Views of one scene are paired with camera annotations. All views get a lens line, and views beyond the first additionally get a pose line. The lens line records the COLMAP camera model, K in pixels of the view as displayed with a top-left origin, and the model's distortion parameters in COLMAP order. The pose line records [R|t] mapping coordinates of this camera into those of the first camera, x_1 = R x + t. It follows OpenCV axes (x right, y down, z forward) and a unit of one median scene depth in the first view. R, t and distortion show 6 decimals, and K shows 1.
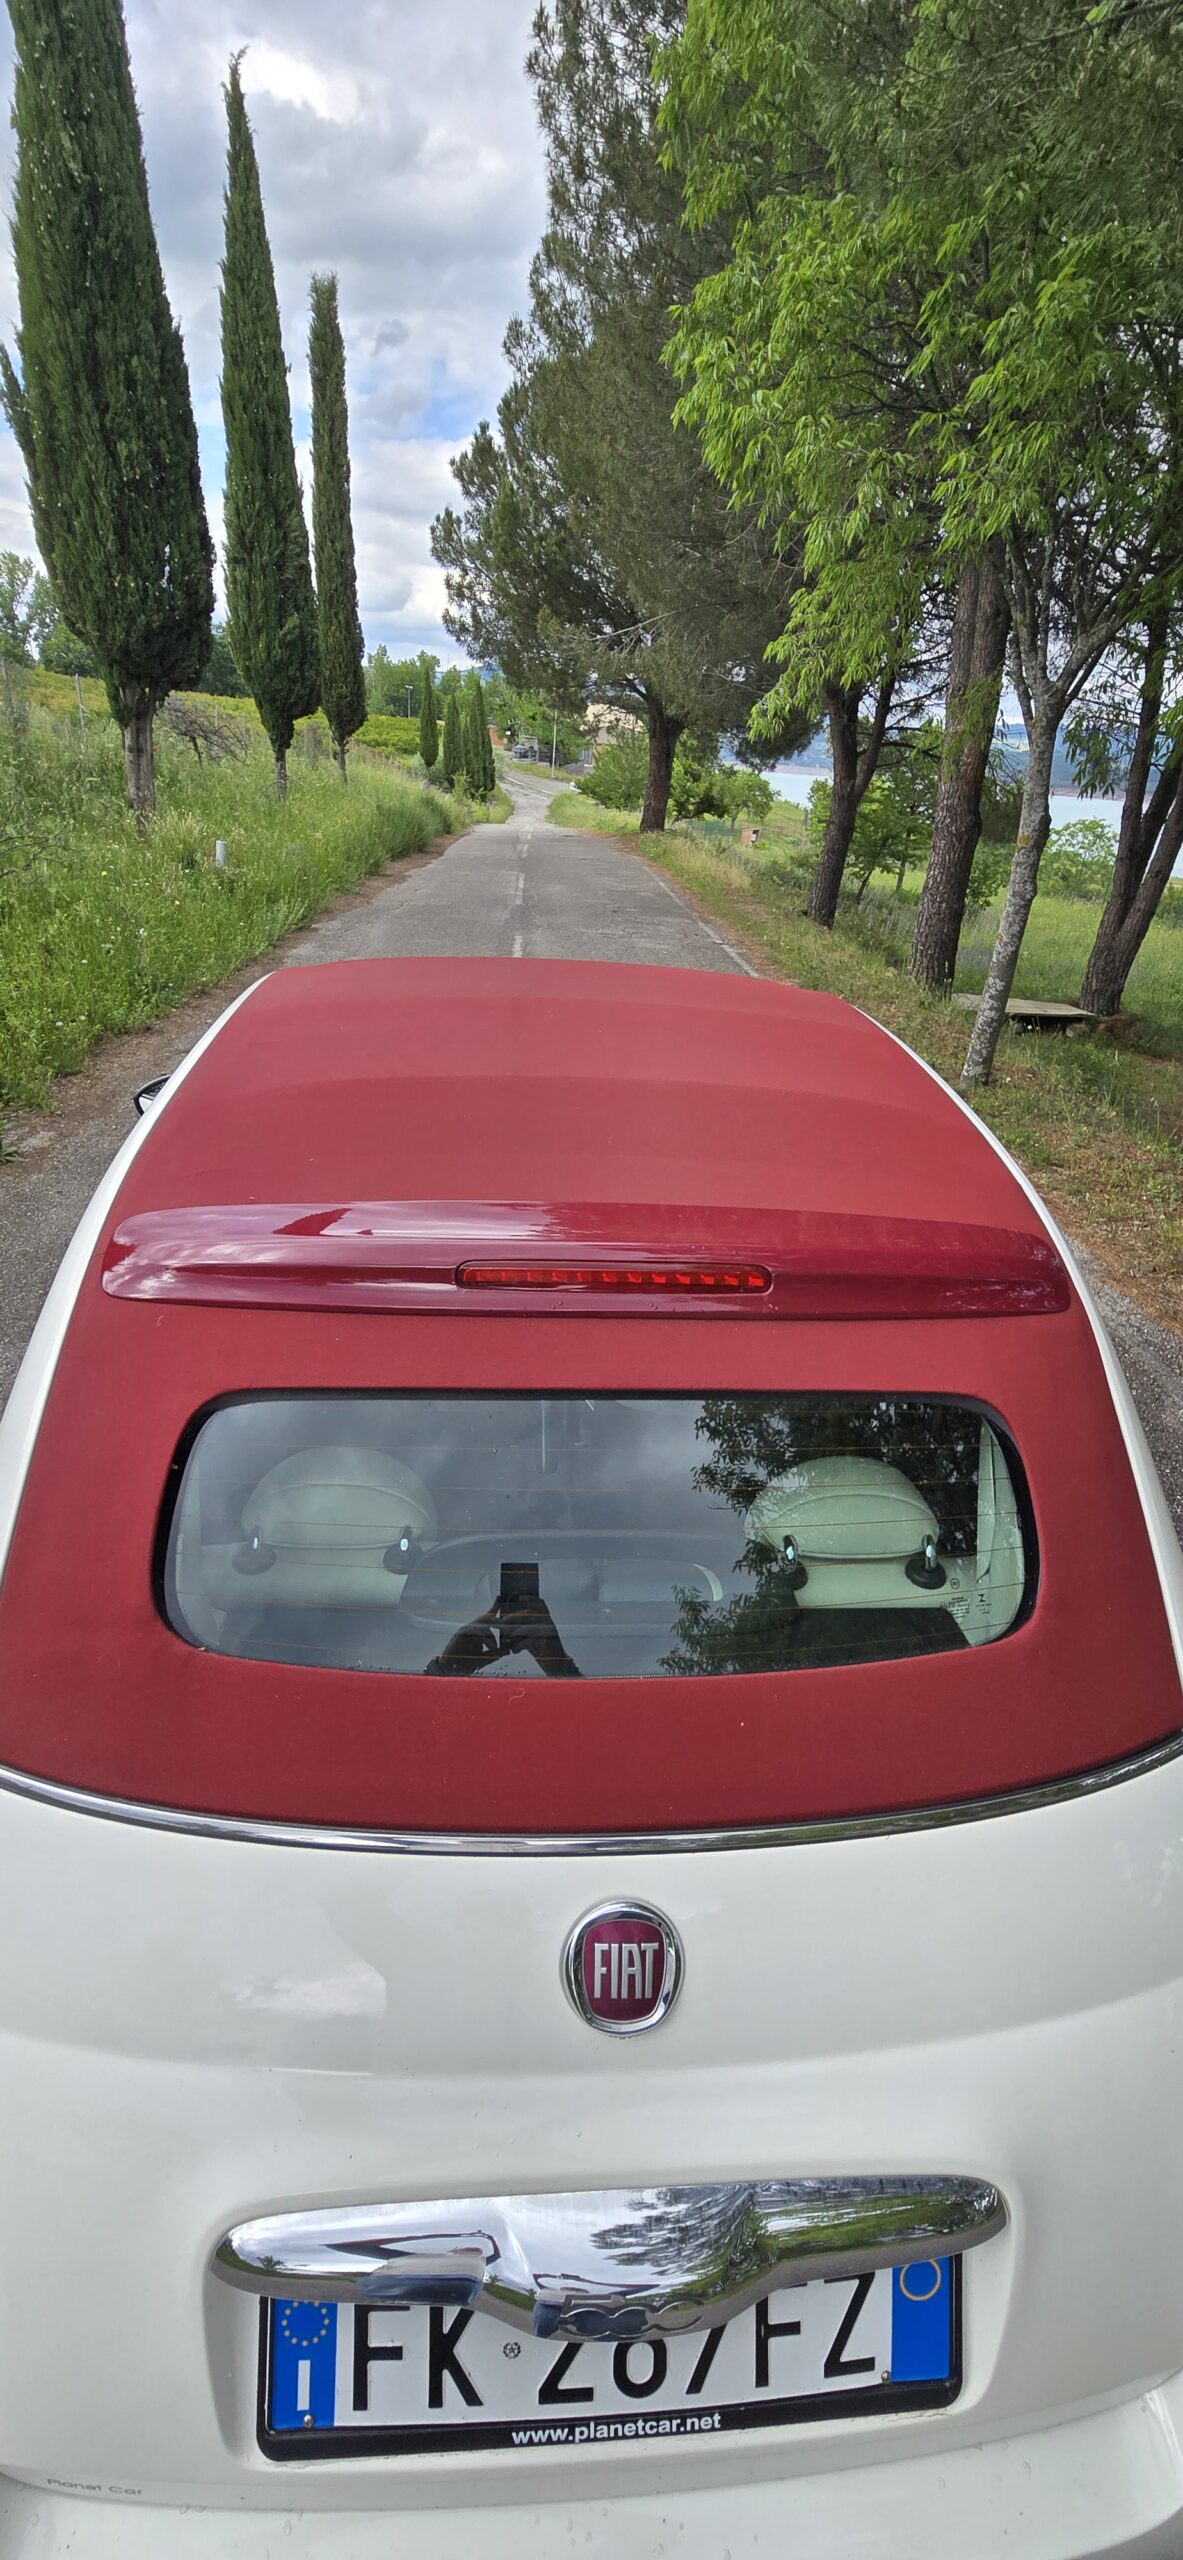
lens RADIAL K [[1063.0, 0, 595.7], [0, 1063.0, 1287.6], [0, 0, 1]] dist [-0.003645, -0.000680]
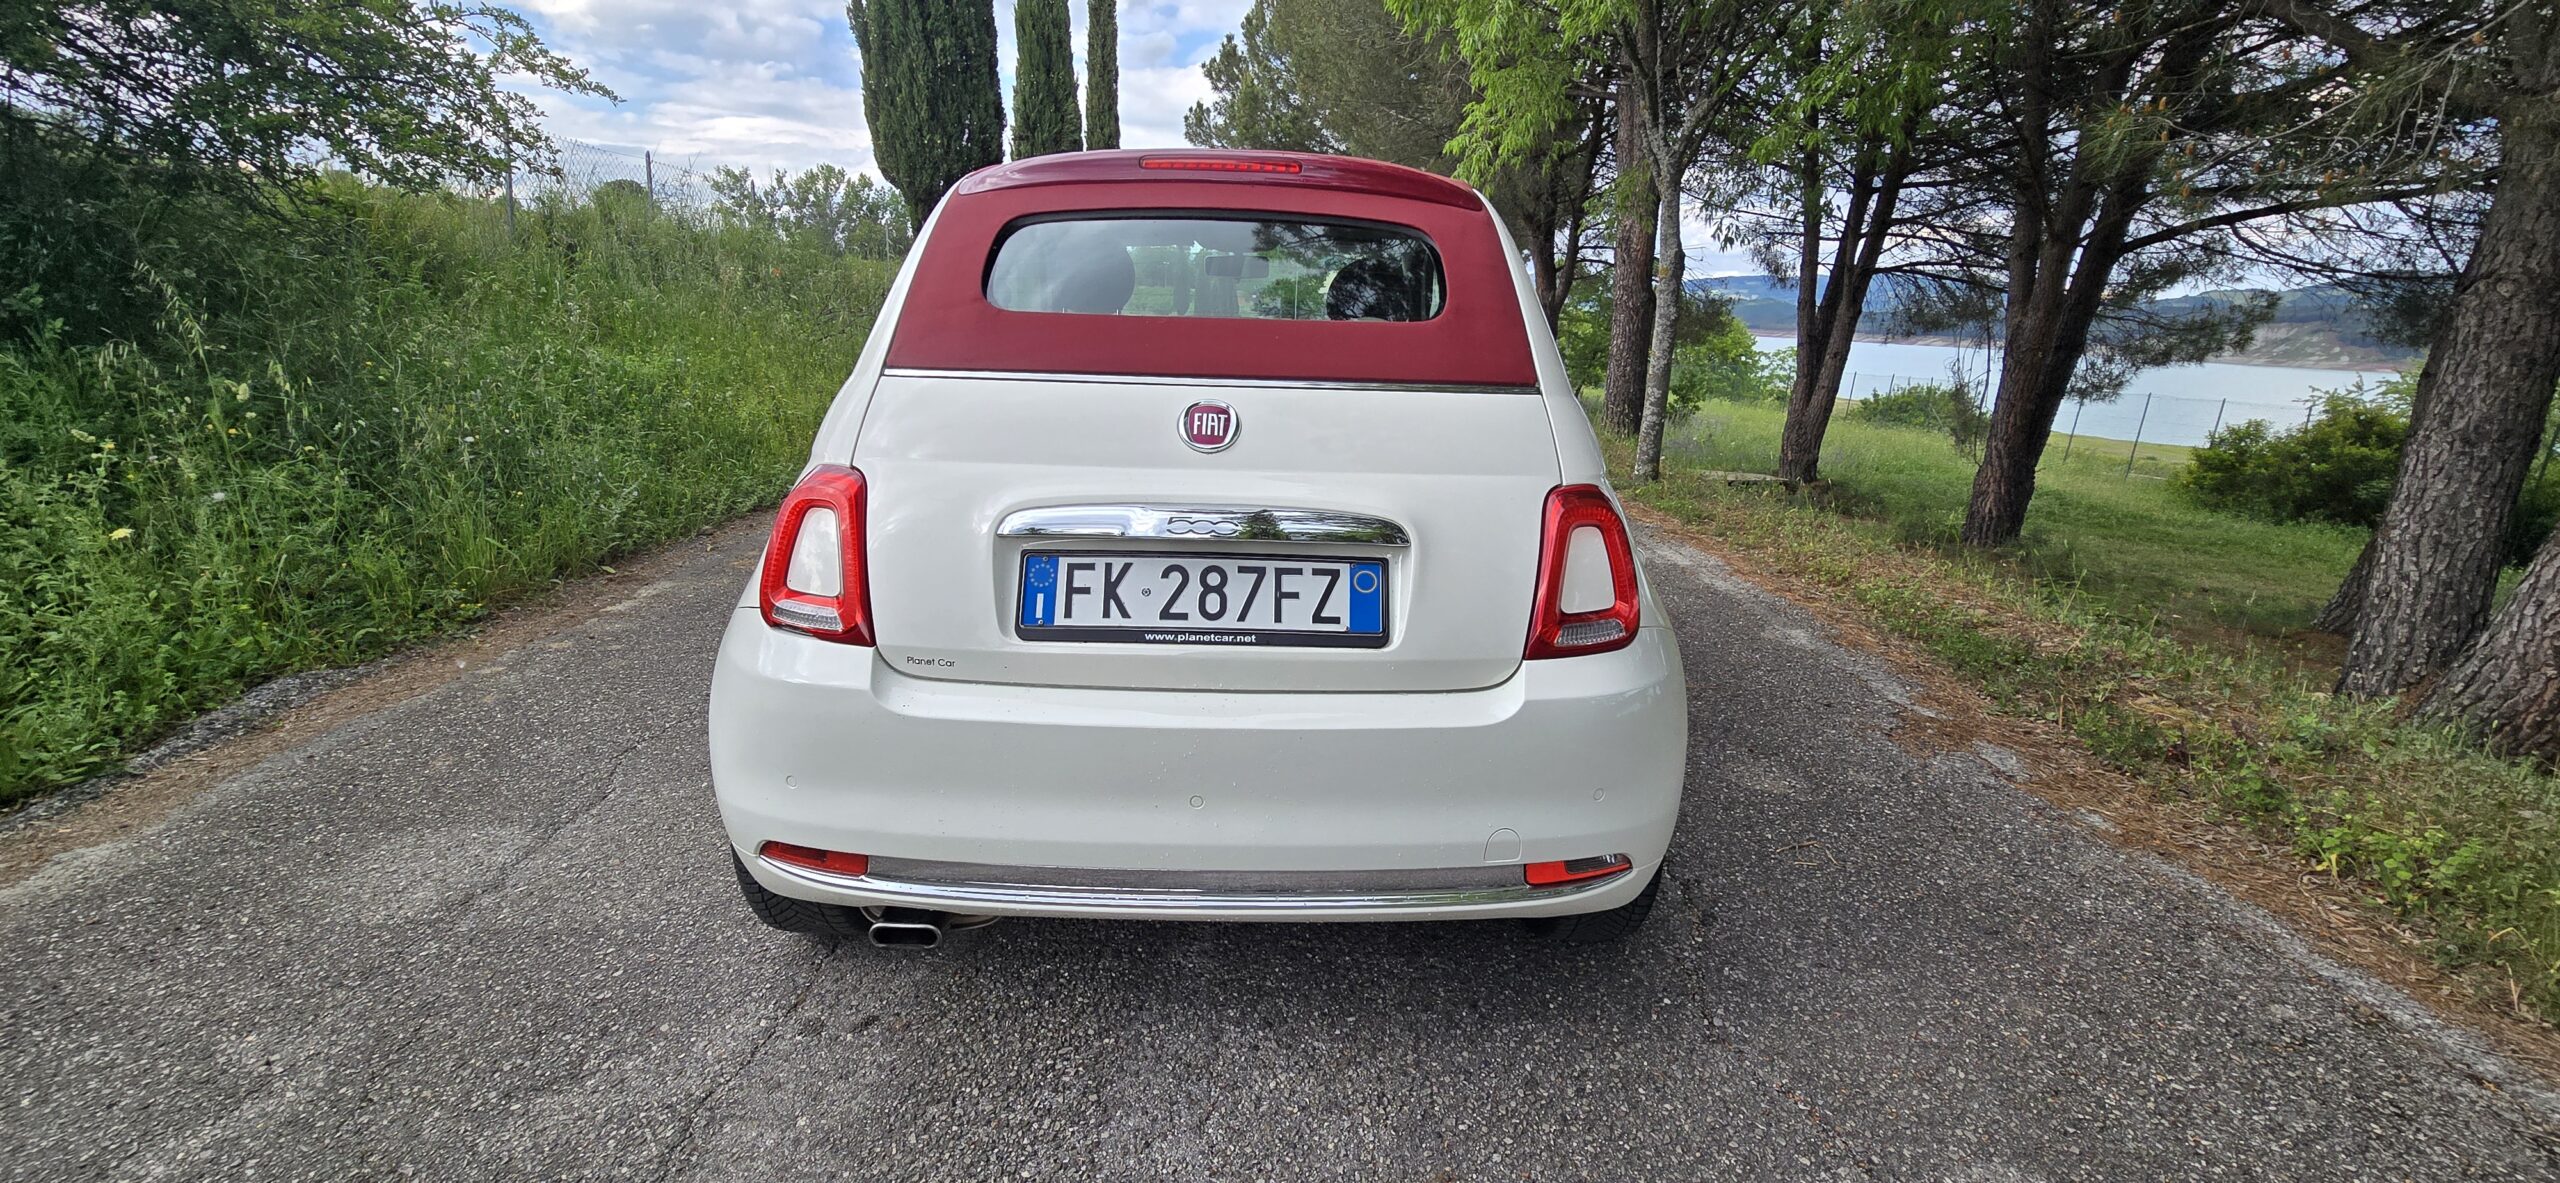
lens RADIAL K [[1063.0, 0, 1277.2], [0, 1063.0, 590.9], [0, 0, 1]] dist [-0.003645, -0.000680]
pose [[0.998189, -0.012943, -0.058751, 0.020694], [0.000146, 0.977100, -0.212779, 0.107117], [0.060160, 0.212385, 0.975332, -0.066609]]
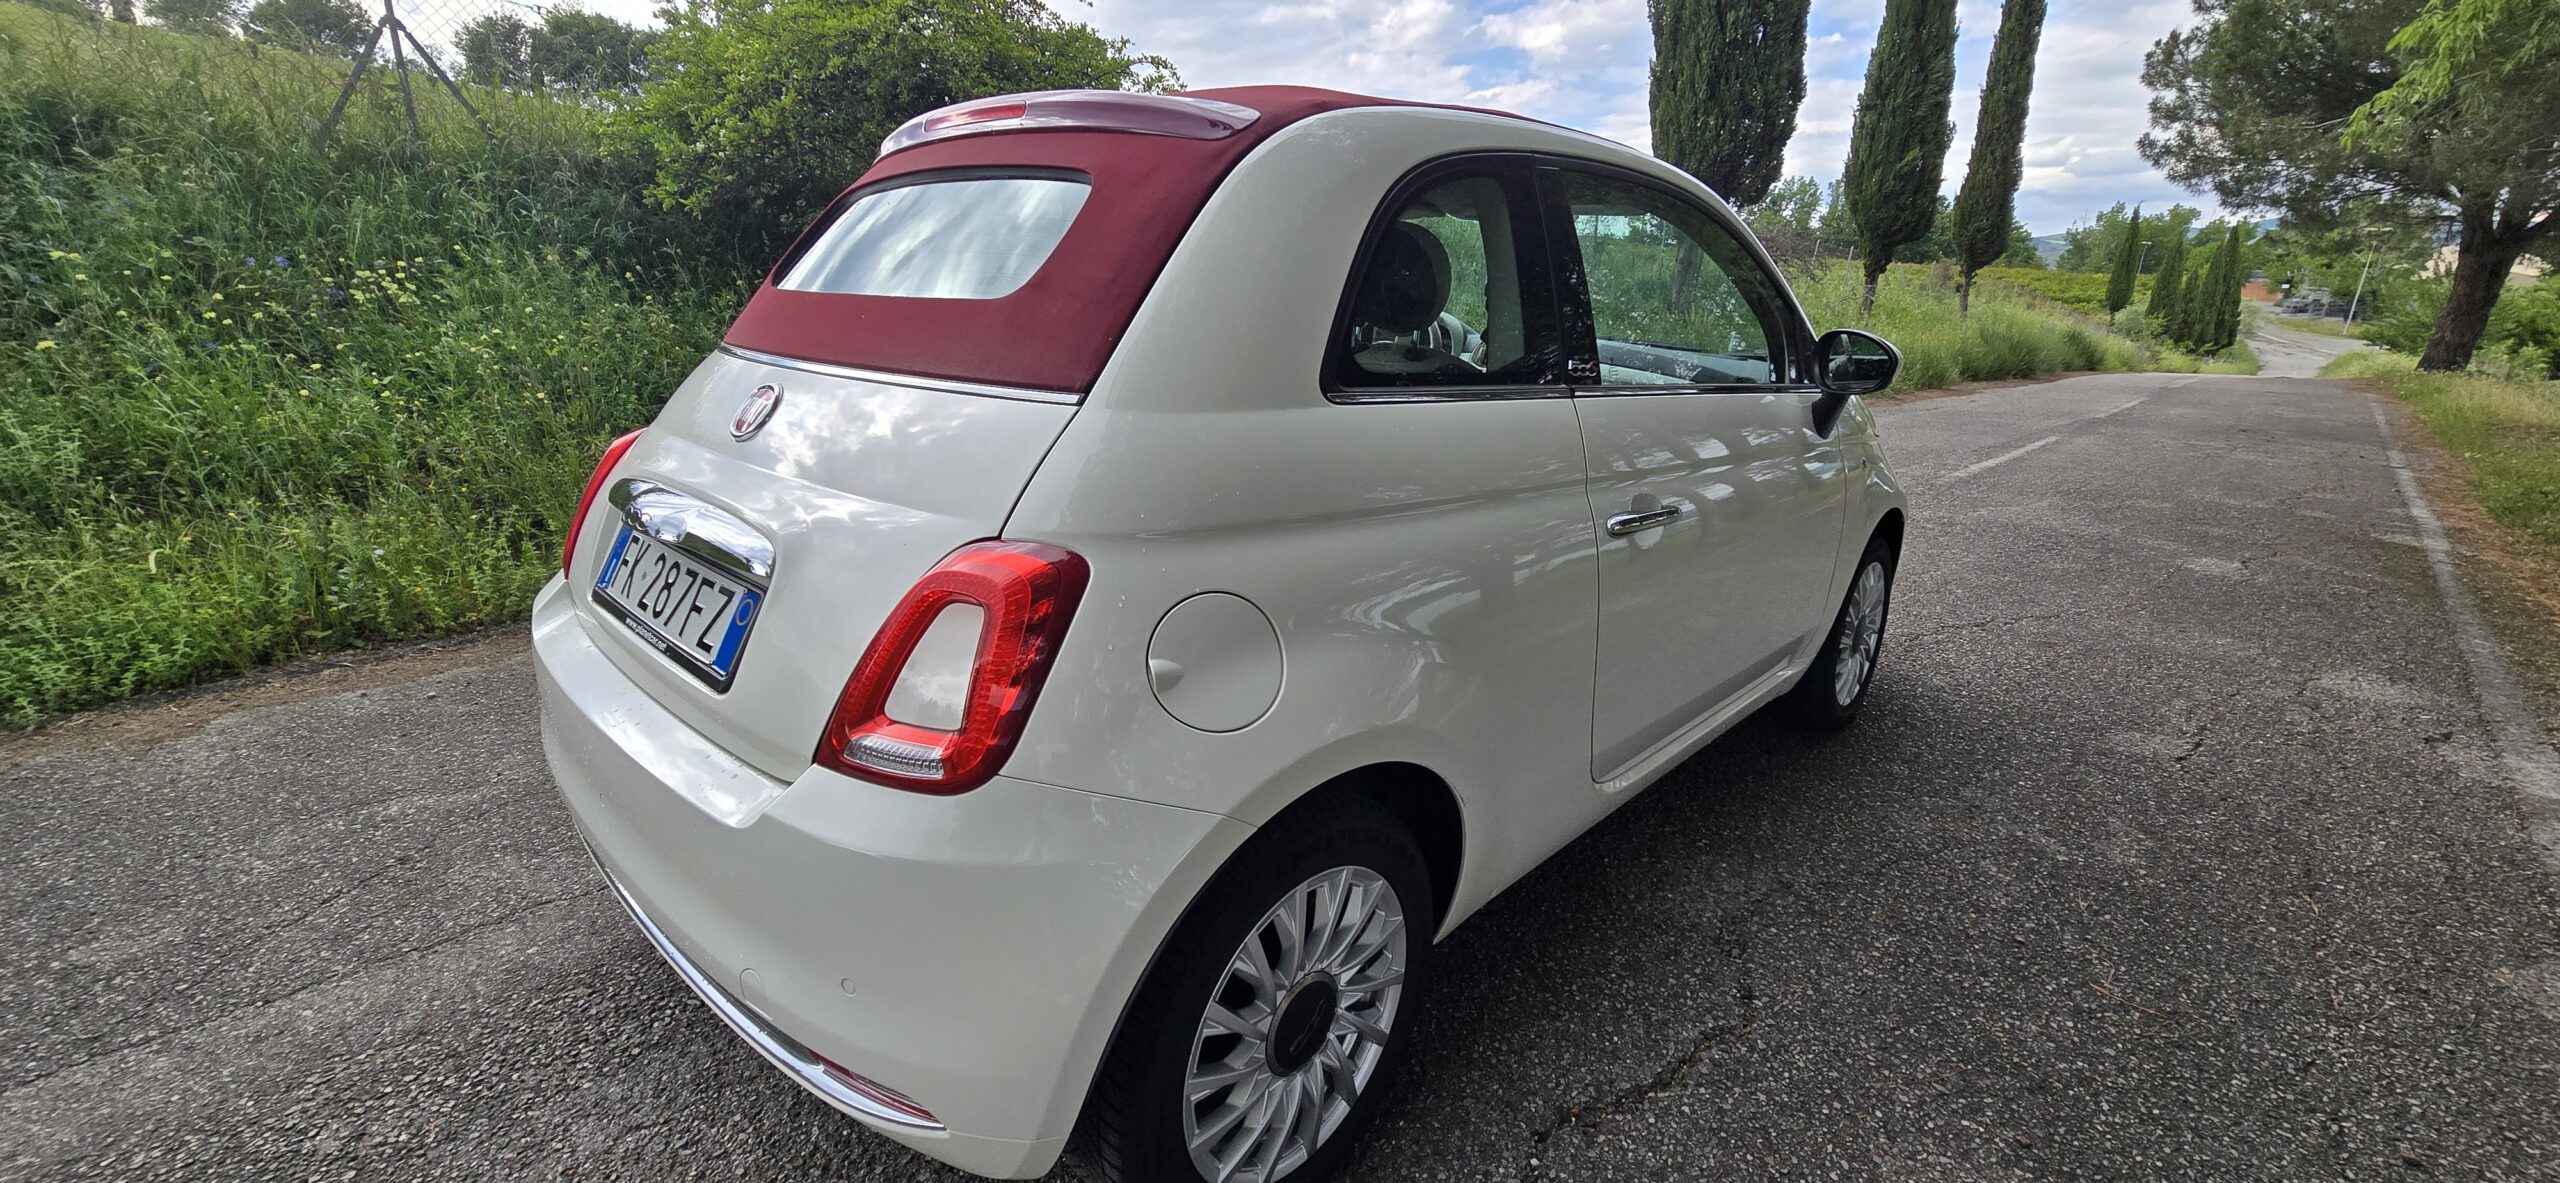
lens RADIAL K [[1063.0, 0, 1283.3], [0, 1063.0, 590.6], [0, 0, 1]] dist [-0.003645, -0.000680]
pose [[0.678414, 0.162863, -0.716401, 0.153235], [-0.316702, 0.944696, -0.085146, 0.062661], [0.662913, 0.284650, 0.692474, 0.034942]]
